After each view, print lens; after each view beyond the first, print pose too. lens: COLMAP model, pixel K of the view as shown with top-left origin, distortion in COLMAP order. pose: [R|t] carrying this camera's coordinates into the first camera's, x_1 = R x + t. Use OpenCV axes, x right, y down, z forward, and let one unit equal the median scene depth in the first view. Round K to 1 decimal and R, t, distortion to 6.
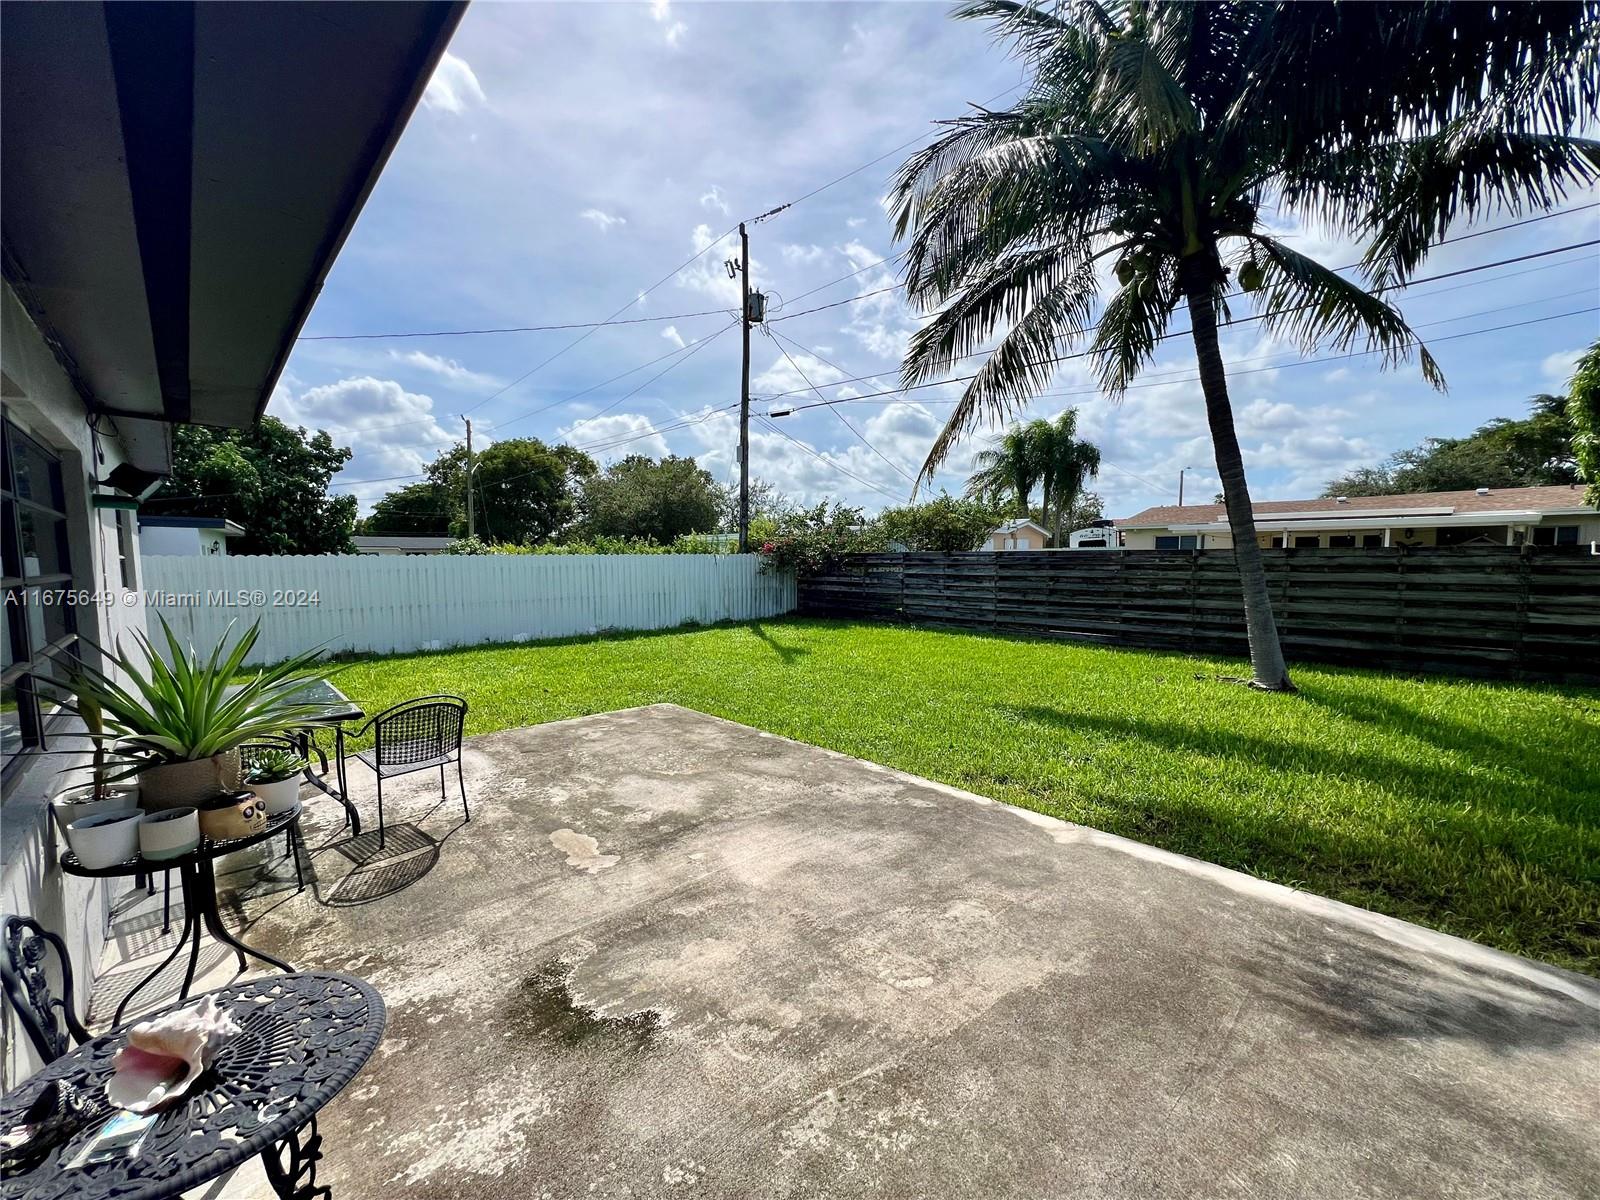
lens RADIAL K [[642.8, 0, 801.8], [0, 642.8, 614.2], [0, 0, 1]] dist [0.000410, -0.000013]
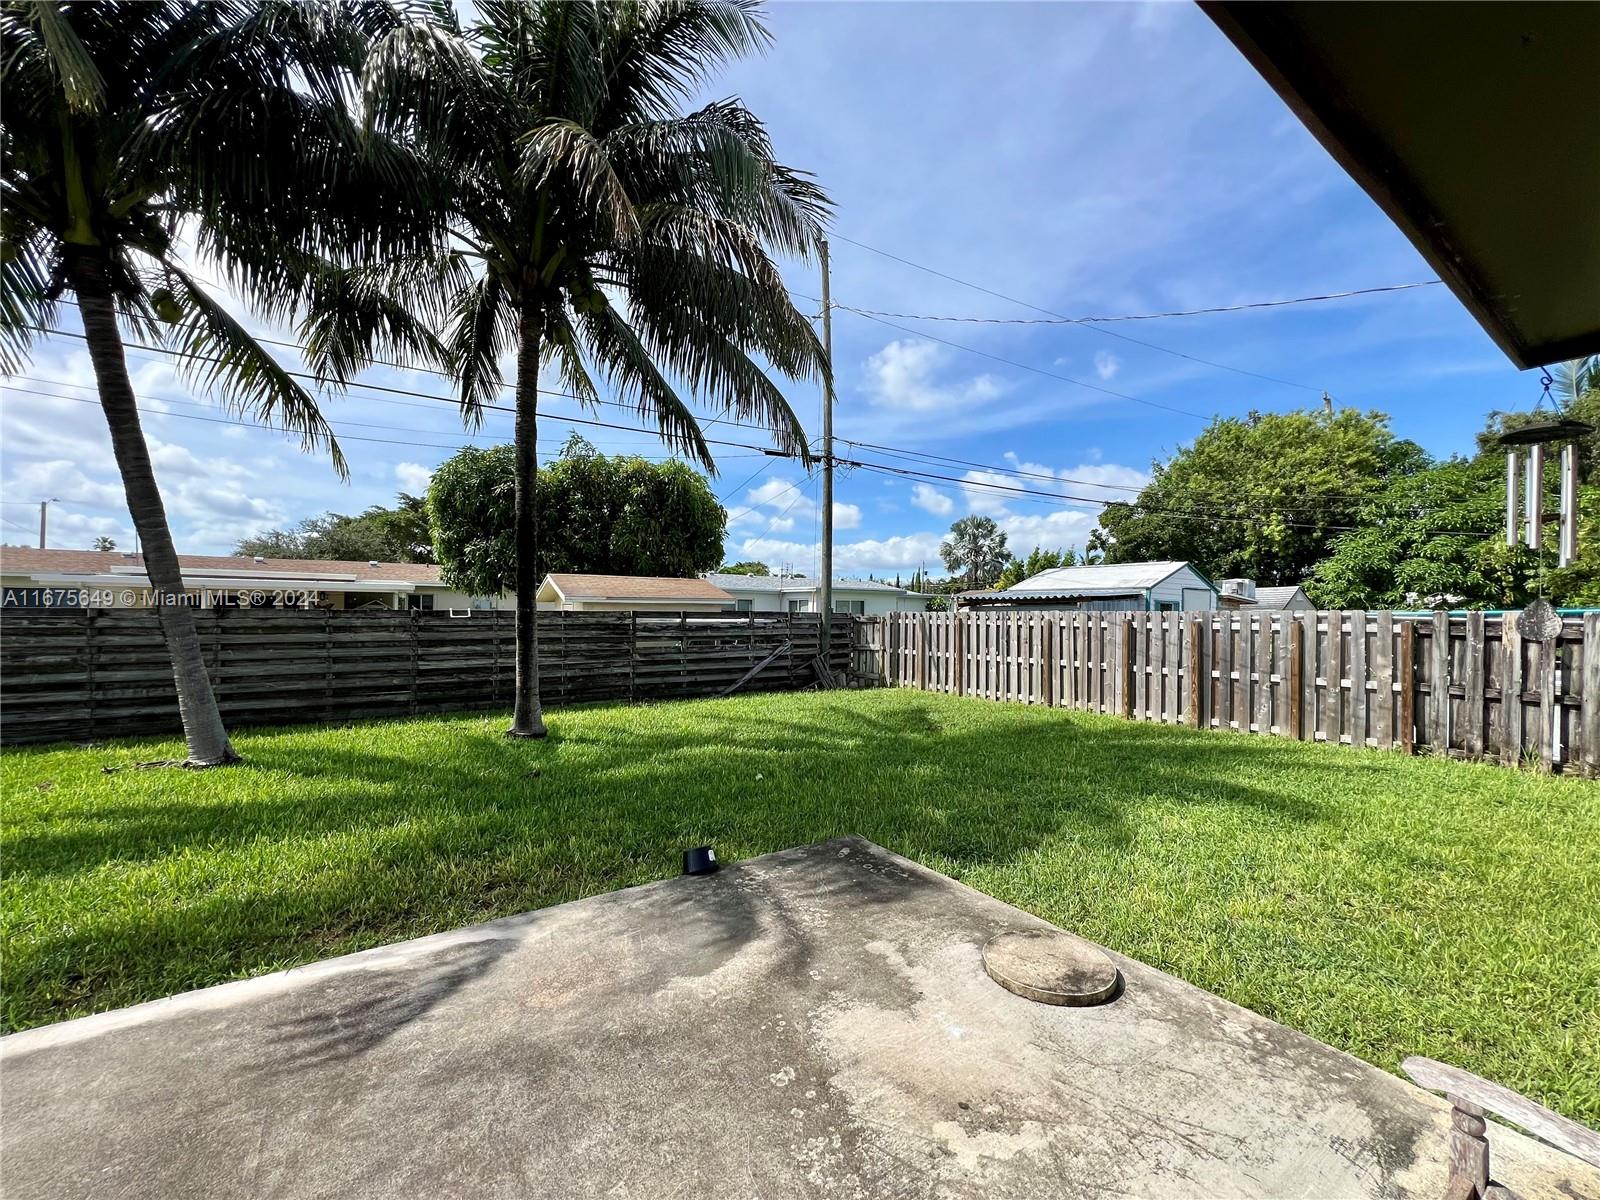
lens RADIAL K [[642.8, 0, 801.8], [0, 642.8, 614.2], [0, 0, 1]] dist [0.000410, -0.000013]
pose [[0.164465, 0.007537, 0.986354, -0.022912], [0.080616, 0.996523, -0.021057, -0.007401], [-0.983083, 0.082979, 0.163285, 0.017983]]
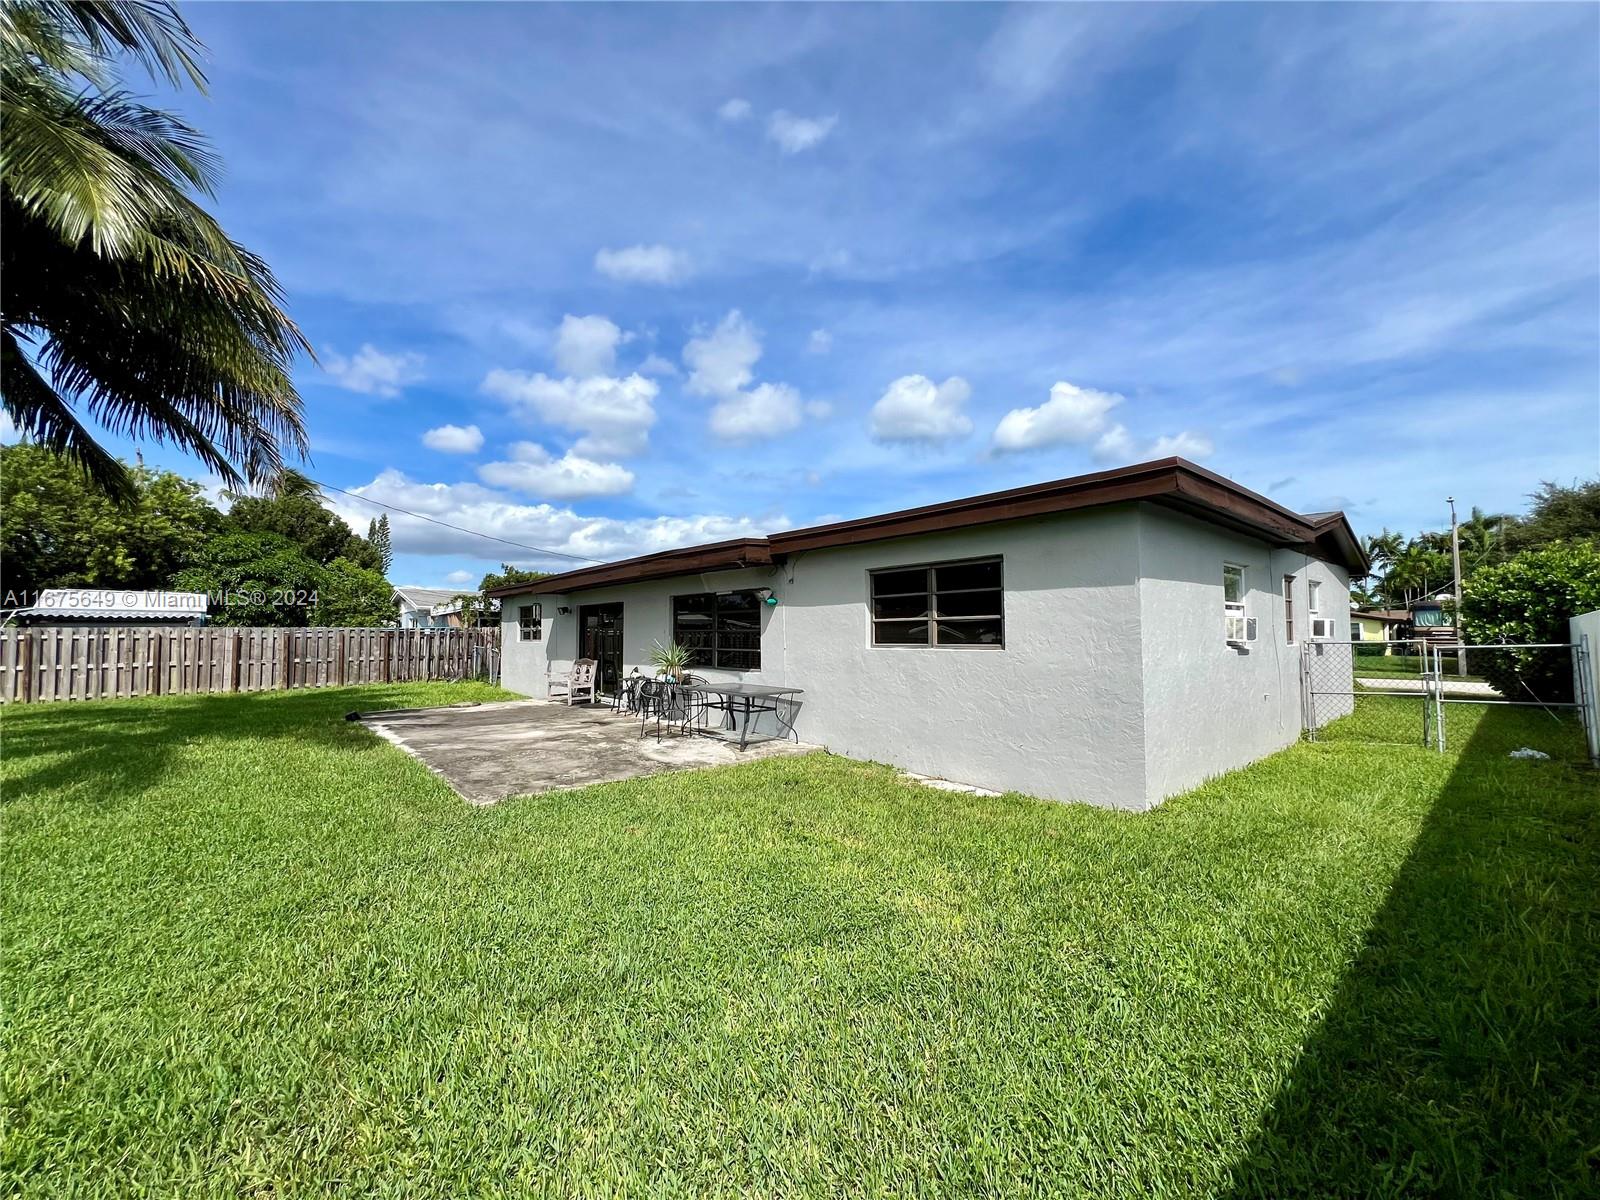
lens RADIAL K [[648.7, 0, 829.7], [0, 648.7, 595.4], [0, 0, 1]] dist [-0.001365, -0.000257]
pose [[-0.999573, 0.014942, 0.025129, -0.064649], [0.015654, 0.999475, 0.028381, -0.014998], [-0.024691, 0.028762, -0.999281, 0.125696]]
